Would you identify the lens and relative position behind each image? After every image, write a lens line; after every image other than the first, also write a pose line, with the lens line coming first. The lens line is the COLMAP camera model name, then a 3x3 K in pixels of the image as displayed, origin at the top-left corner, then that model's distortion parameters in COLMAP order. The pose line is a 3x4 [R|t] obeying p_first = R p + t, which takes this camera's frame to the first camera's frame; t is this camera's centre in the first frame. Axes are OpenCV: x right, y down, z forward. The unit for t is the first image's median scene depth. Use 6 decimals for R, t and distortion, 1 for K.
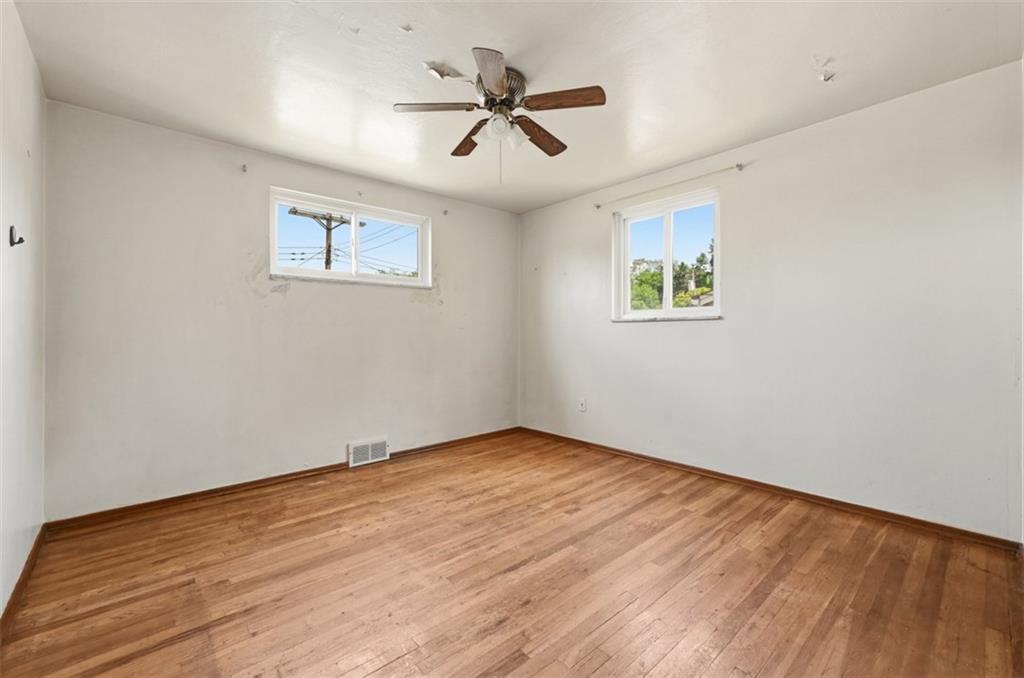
lens RADIAL K [[430.1, 0, 512.4], [0, 430.1, 339.8], [0, 0, 1]] dist [0.002784, 0.000185]
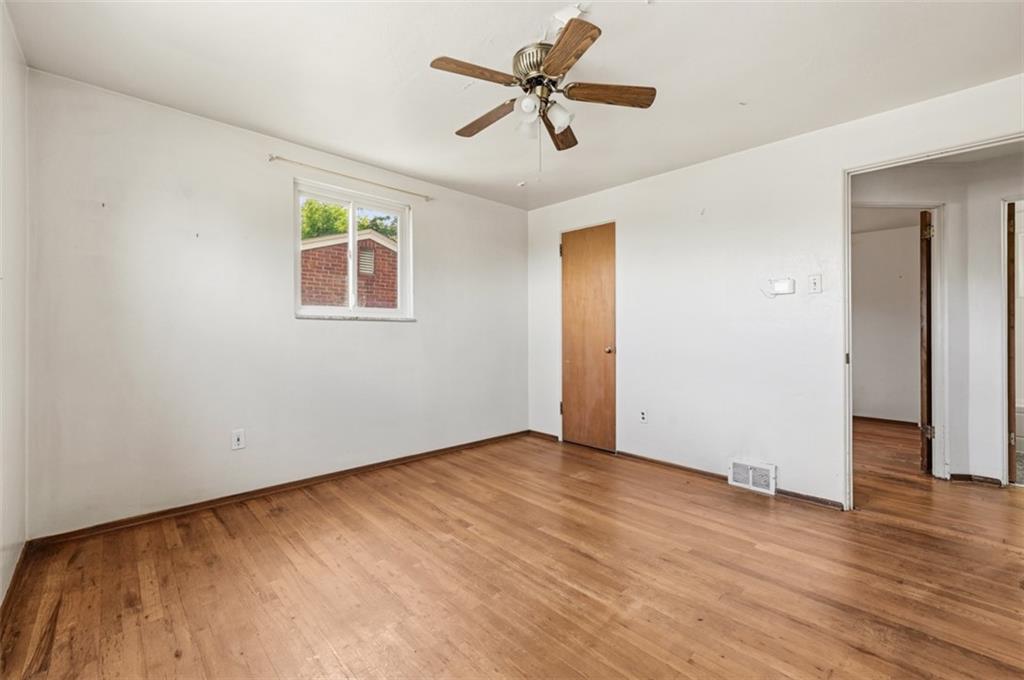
lens RADIAL K [[421.9, 0, 512.3], [0, 421.9, 333.7], [0, 0, 1]] dist [0.002305, 0.000066]
pose [[-0.030479, 0.002346, 0.999533, -0.711773], [0.010702, 0.999941, -0.002021, -0.010498], [-0.999478, 0.010635, -0.030502, 0.834385]]
